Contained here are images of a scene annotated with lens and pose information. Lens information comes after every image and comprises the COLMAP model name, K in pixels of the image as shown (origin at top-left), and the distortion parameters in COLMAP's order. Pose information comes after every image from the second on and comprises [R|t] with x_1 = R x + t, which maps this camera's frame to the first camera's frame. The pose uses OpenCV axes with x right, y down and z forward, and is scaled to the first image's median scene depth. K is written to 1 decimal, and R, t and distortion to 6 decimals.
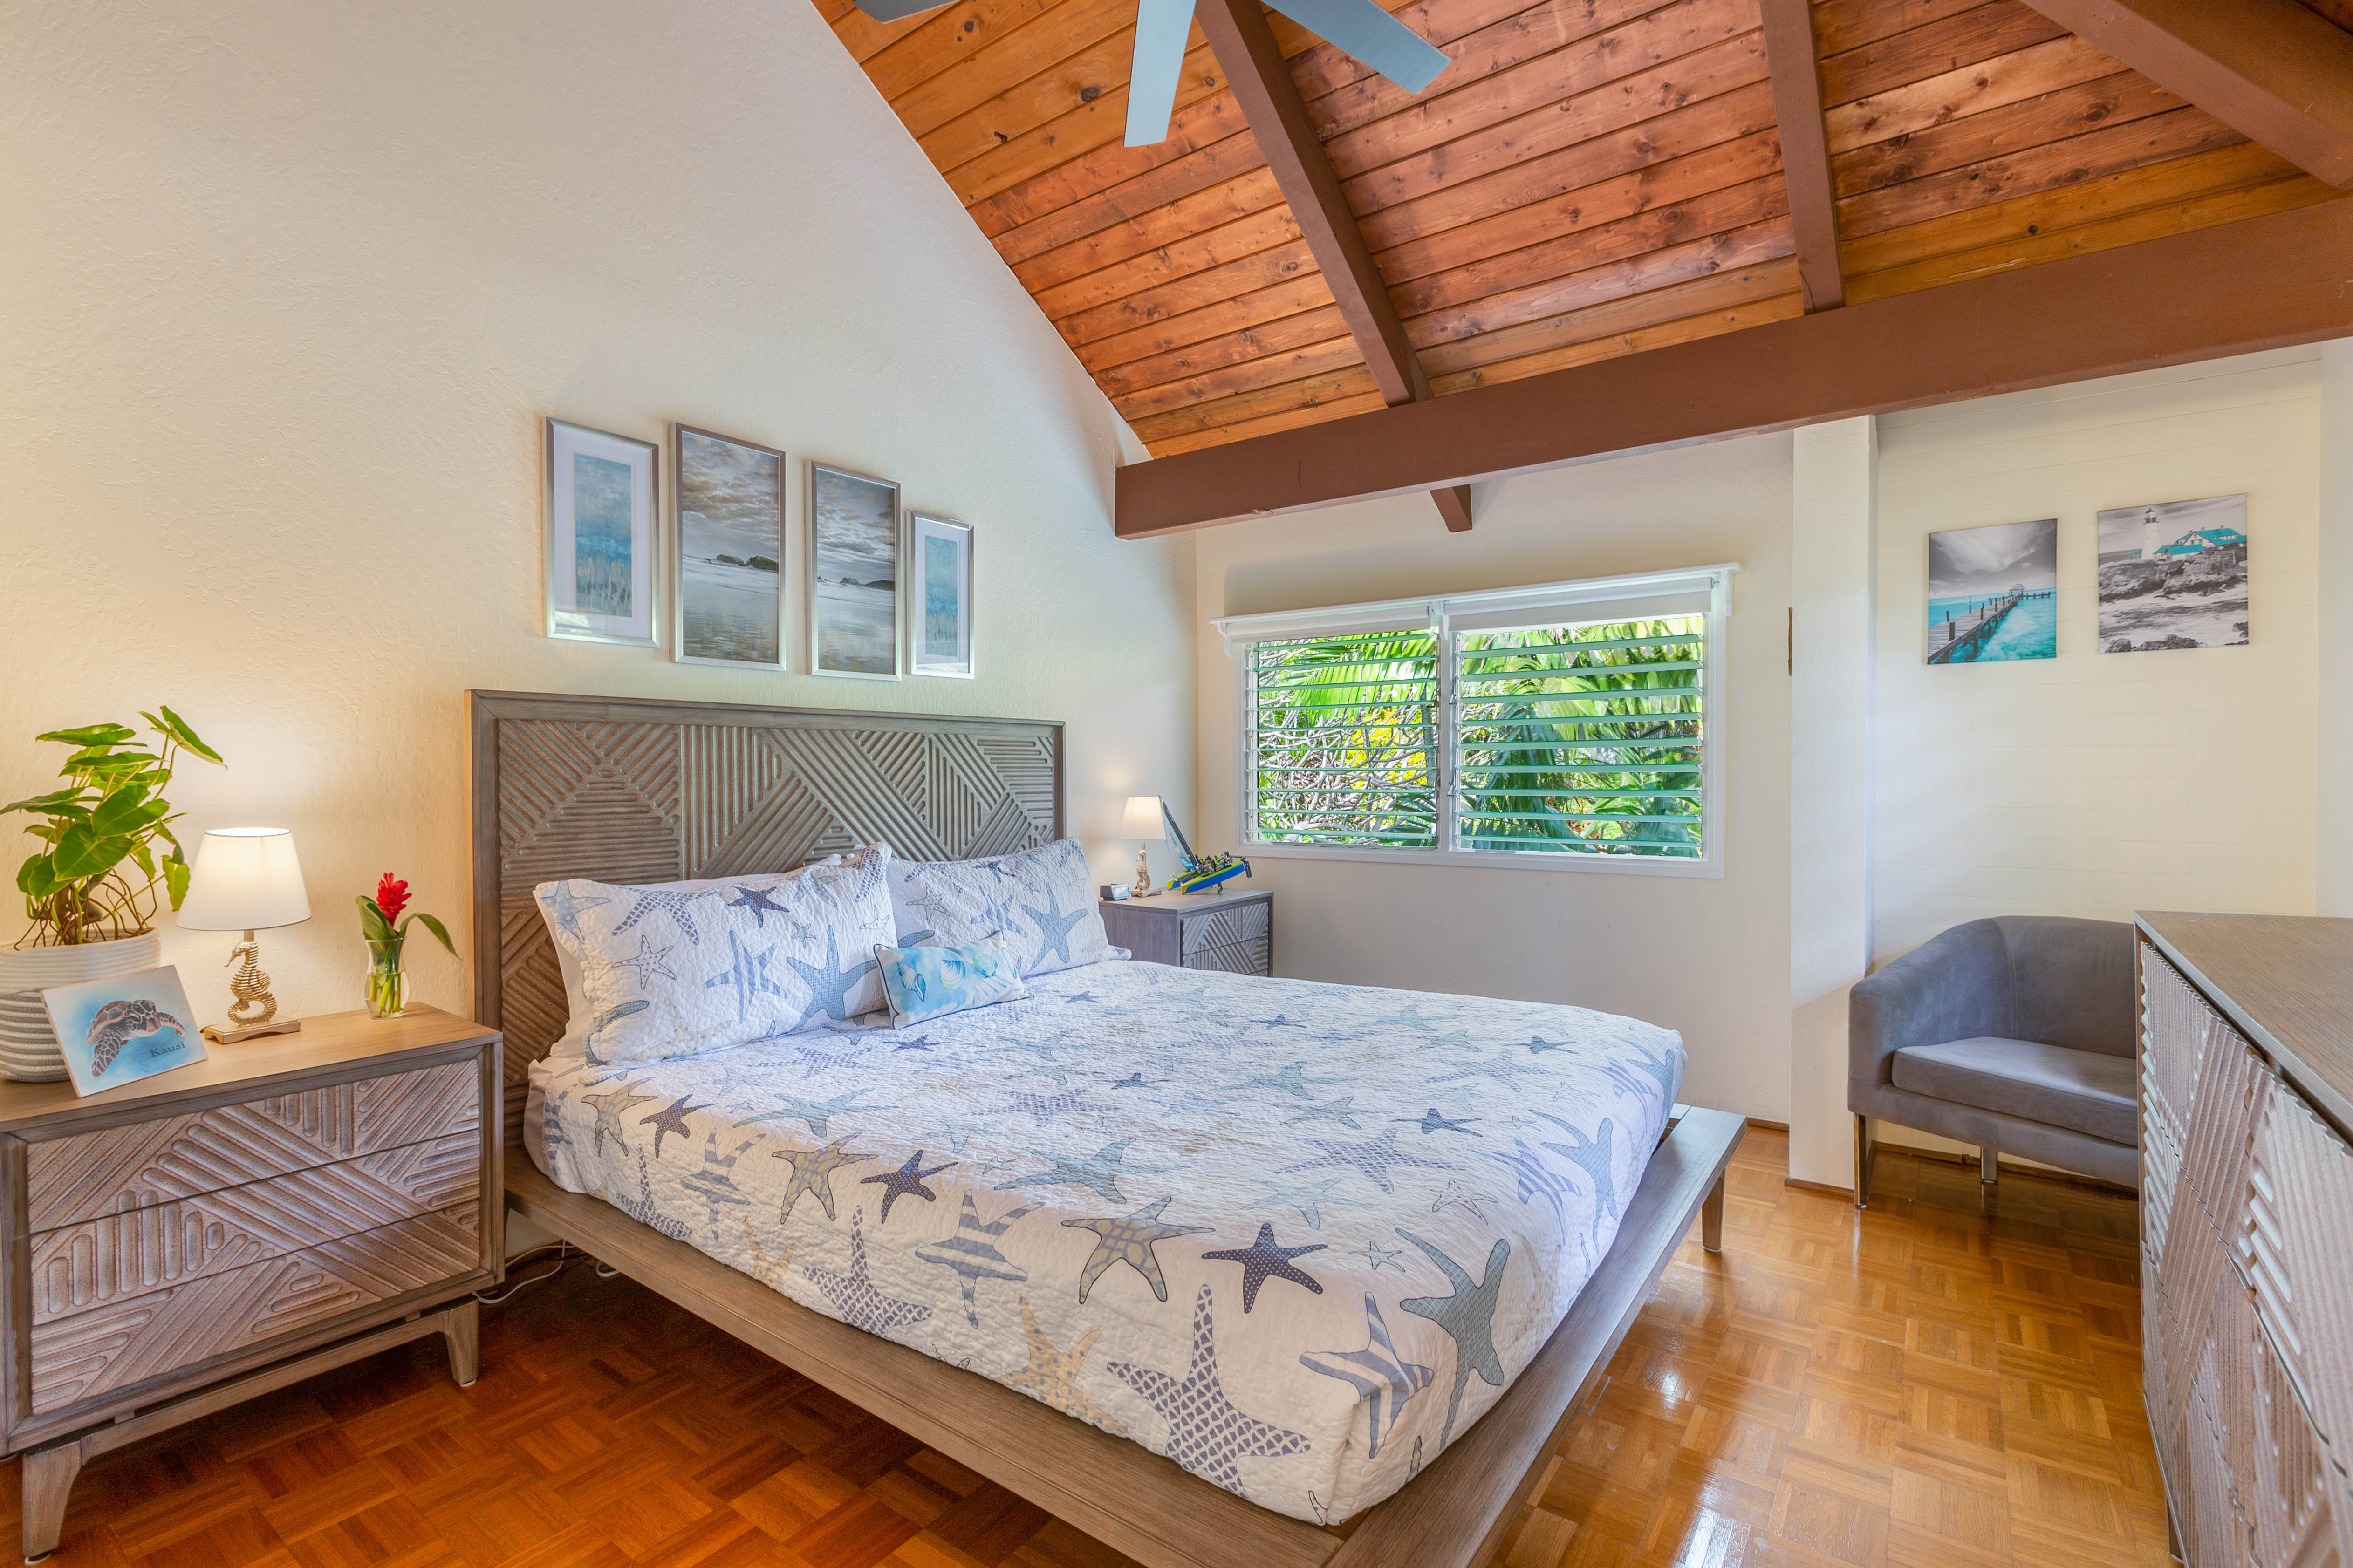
lens RADIAL K [[1060.6, 0, 1163.2], [0, 1060.6, 777.8], [0, 0, 1]] dist [0.001105, 0.000241]
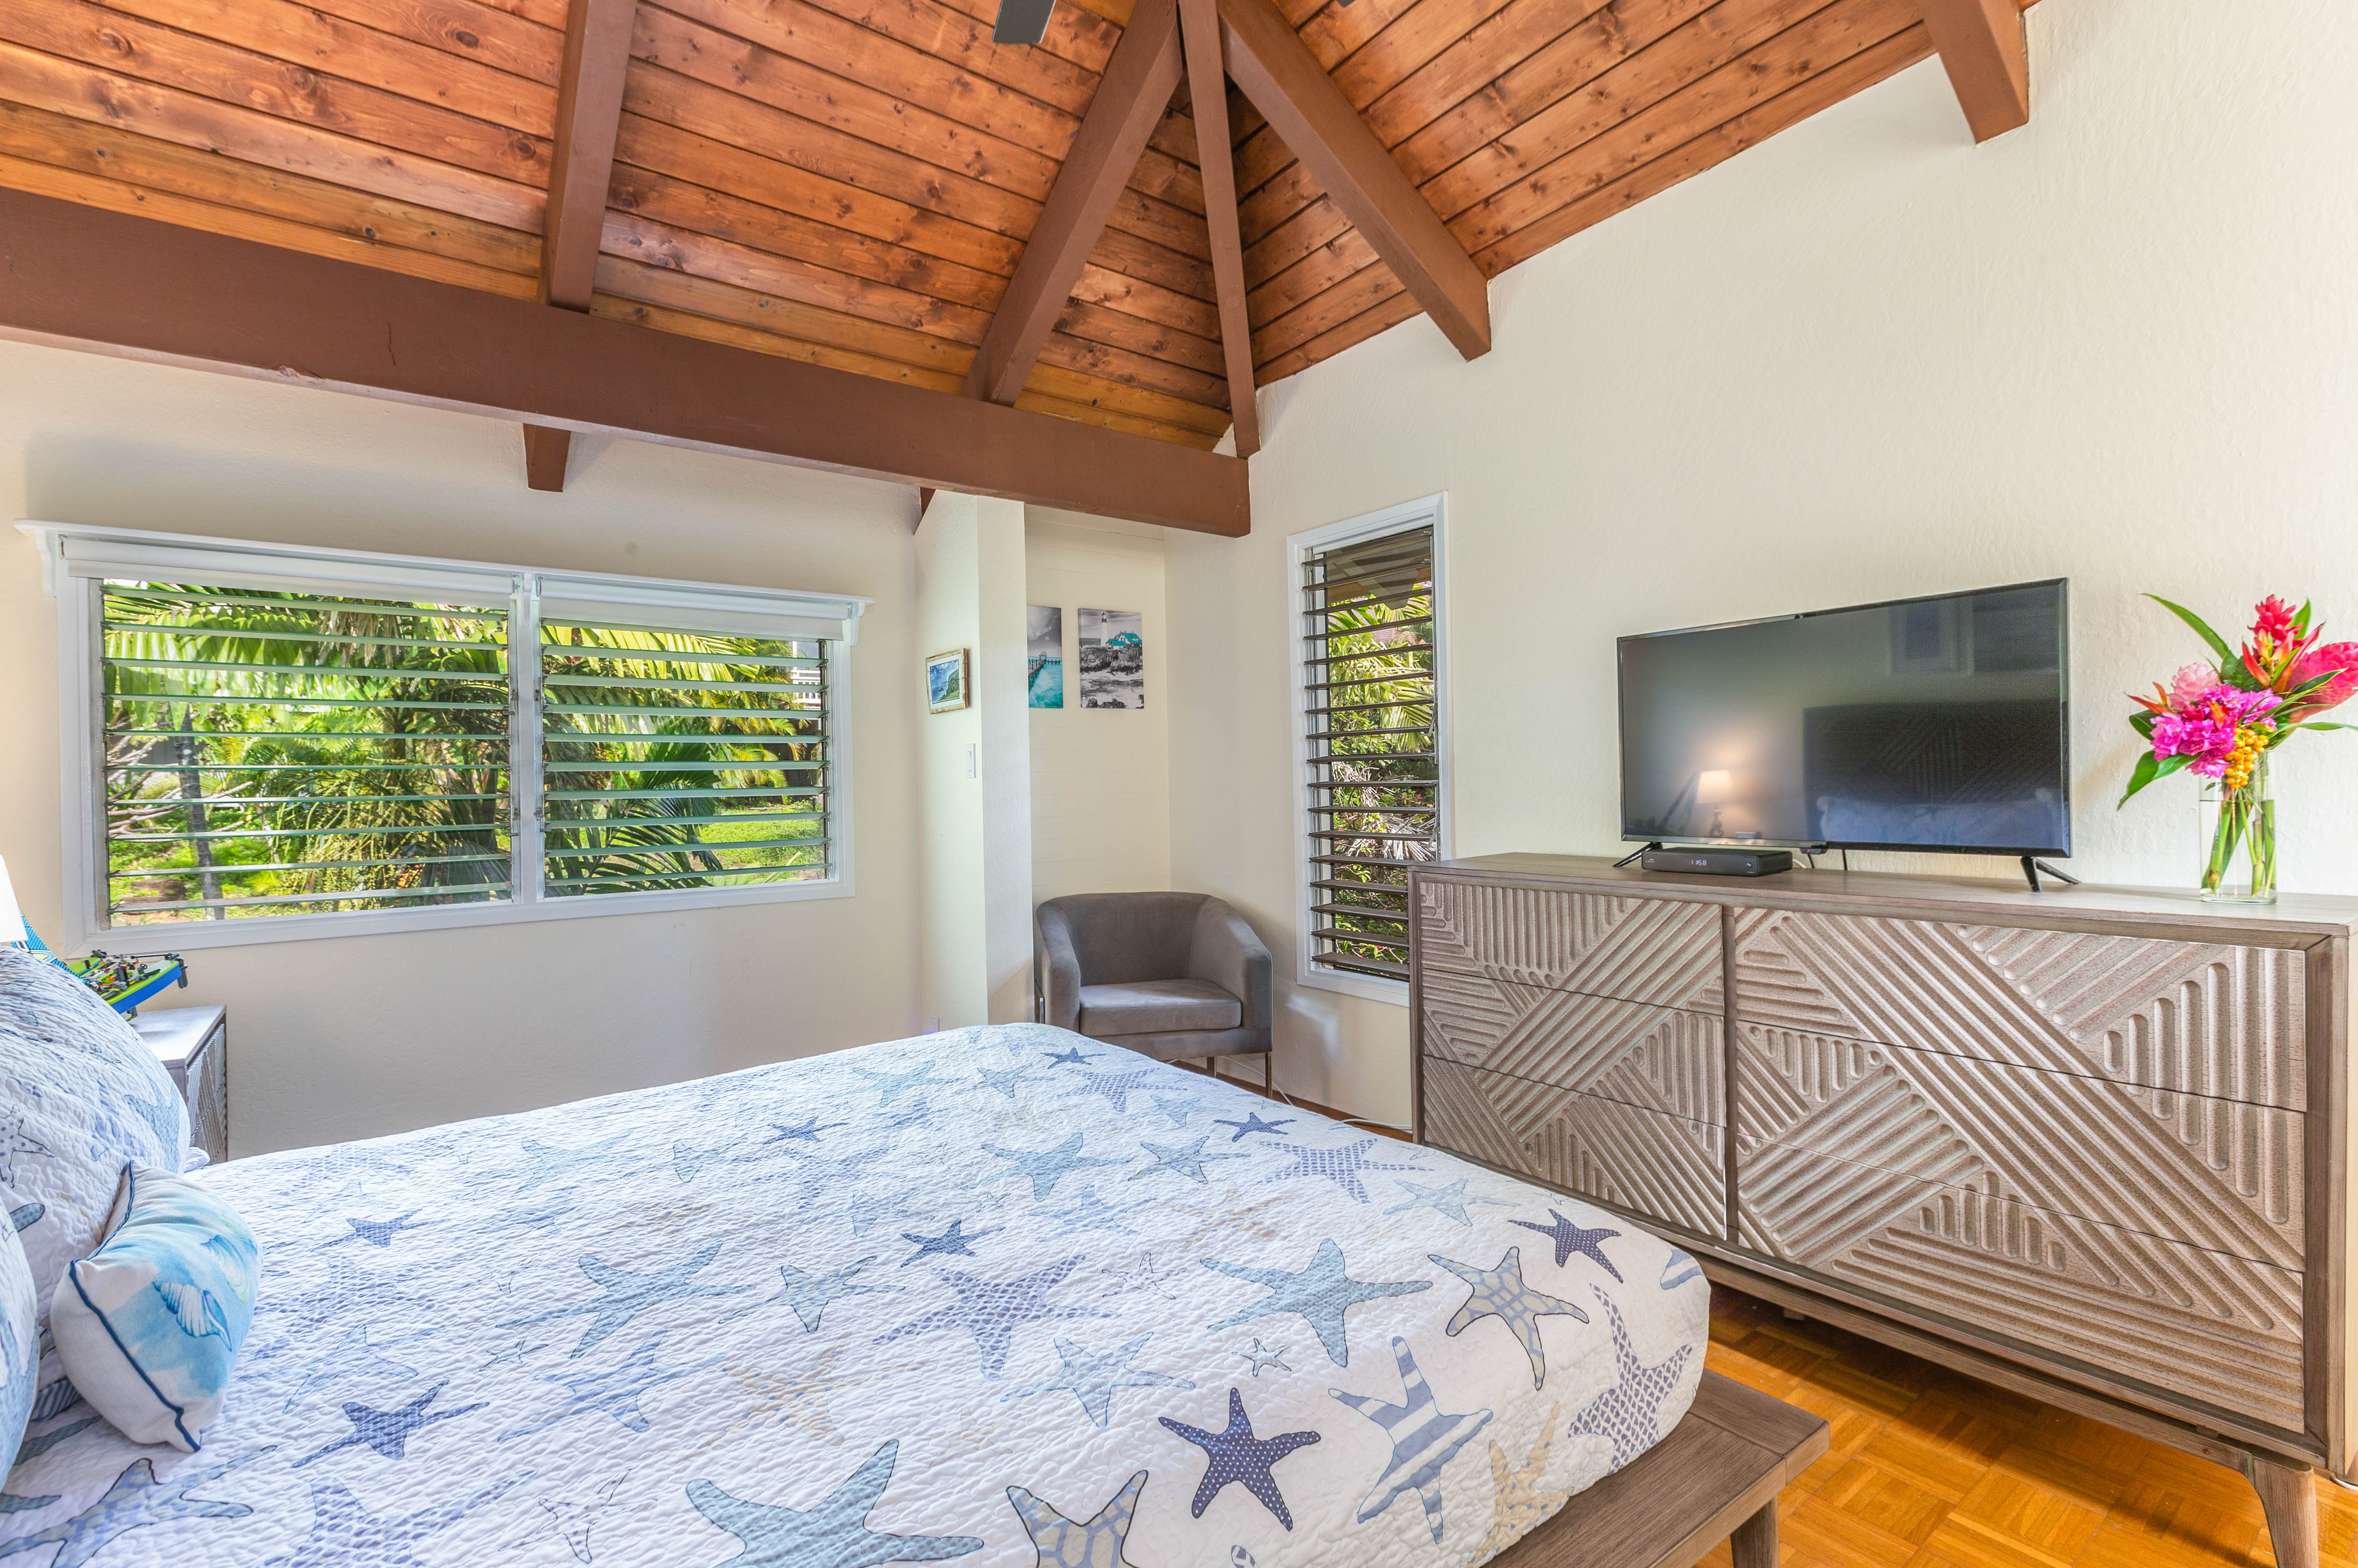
lens RADIAL K [[1062.9, 0, 1167.1], [0, 1062.9, 789.9], [0, 0, 1]] dist [0.001105, 0.000241]
pose [[0.299609, -0.006324, 0.954041, -0.459884], [0.022635, 0.999744, -0.000481, -0.002141], [-0.953794, 0.021739, 0.299675, 0.467309]]
